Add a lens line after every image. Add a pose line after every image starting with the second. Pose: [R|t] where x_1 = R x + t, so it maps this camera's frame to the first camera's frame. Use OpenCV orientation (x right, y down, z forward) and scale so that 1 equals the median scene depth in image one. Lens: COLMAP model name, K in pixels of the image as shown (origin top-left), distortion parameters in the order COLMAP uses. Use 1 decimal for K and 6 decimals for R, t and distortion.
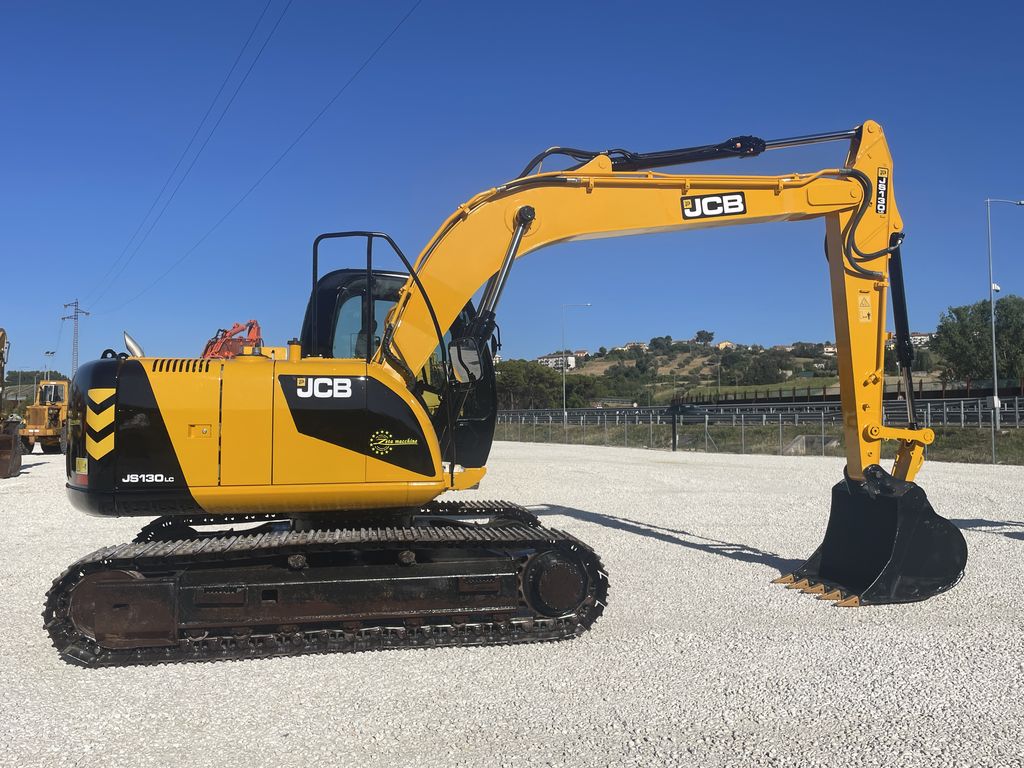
lens RADIAL K [[851.4, 0, 519.1], [0, 851.4, 375.5], [0, 0, 1]] dist [0.131168, -0.261743]
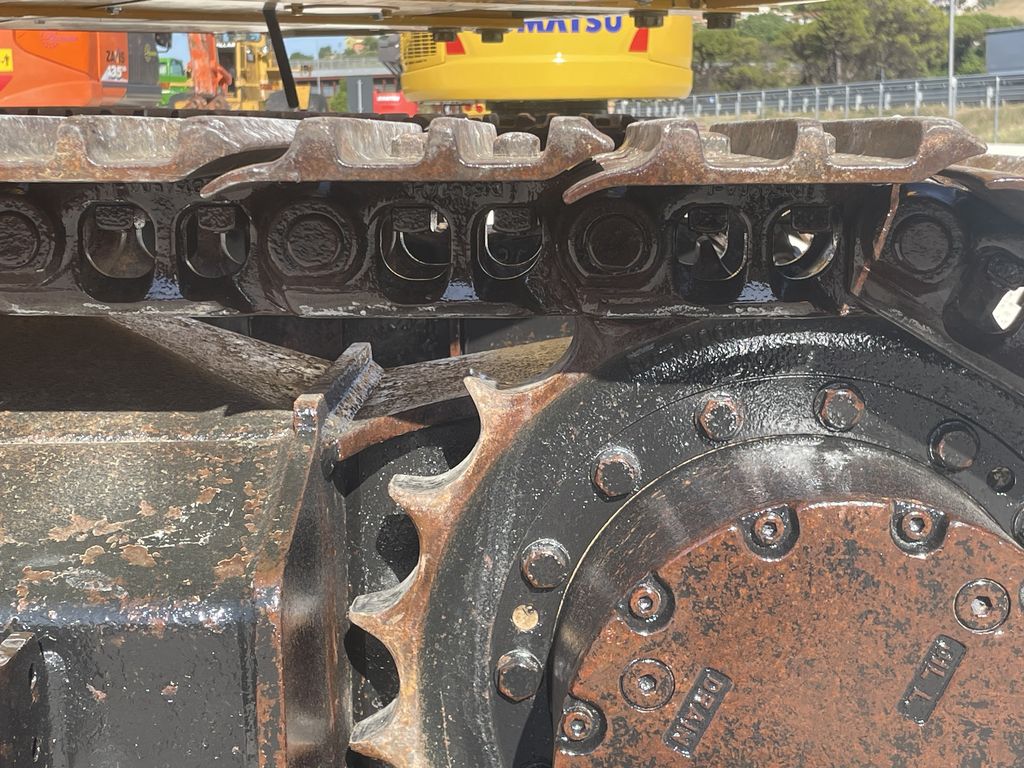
lens RADIAL K [[1641.4, 0, 512.1], [0, 1641.4, 384.1], [0, 0, 1]] dist [0.009755, 0.035456]
pose [[0.979145, 0.018840, -0.202289, 0.048605], [0.023729, 0.978272, 0.205964, 0.173921], [0.201774, -0.206469, 0.957422, 0.835834]]
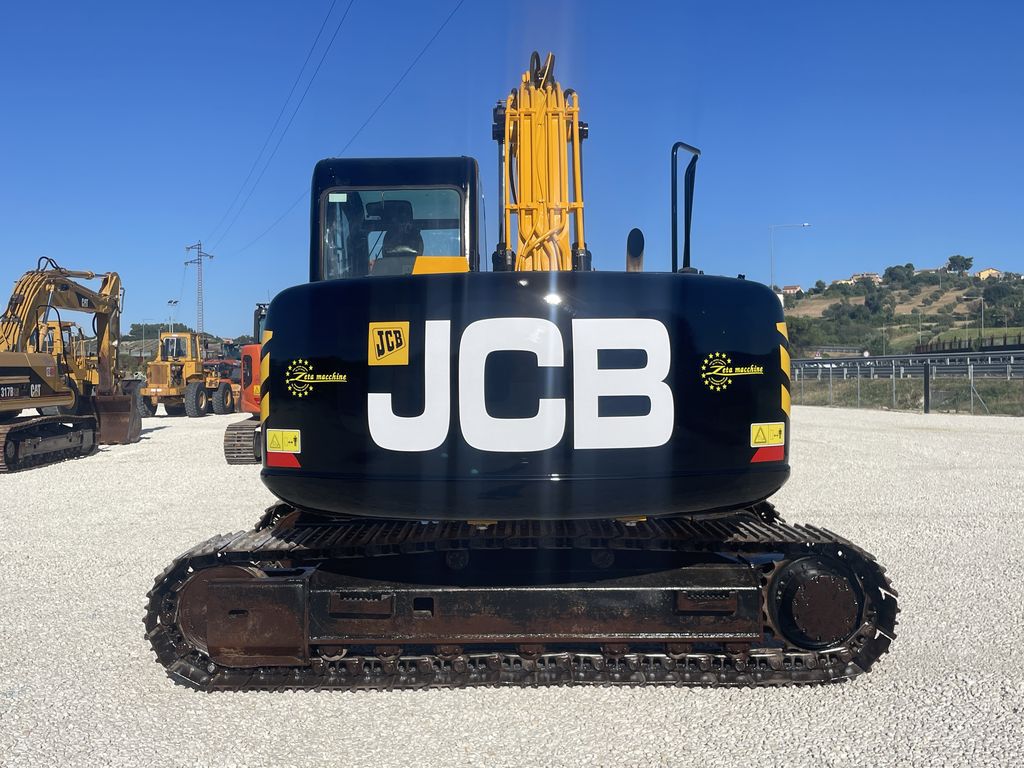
lens RADIAL K [[1038.5, 0, 512.2], [0, 1038.5, 382.6], [0, 0, 1]] dist [0.126528, -0.274130]
pose [[0.982435, -0.006380, -0.186494, -0.039448], [0.017329, 0.998216, 0.057141, 0.010327], [0.185797, -0.059369, 0.980793, 0.125983]]
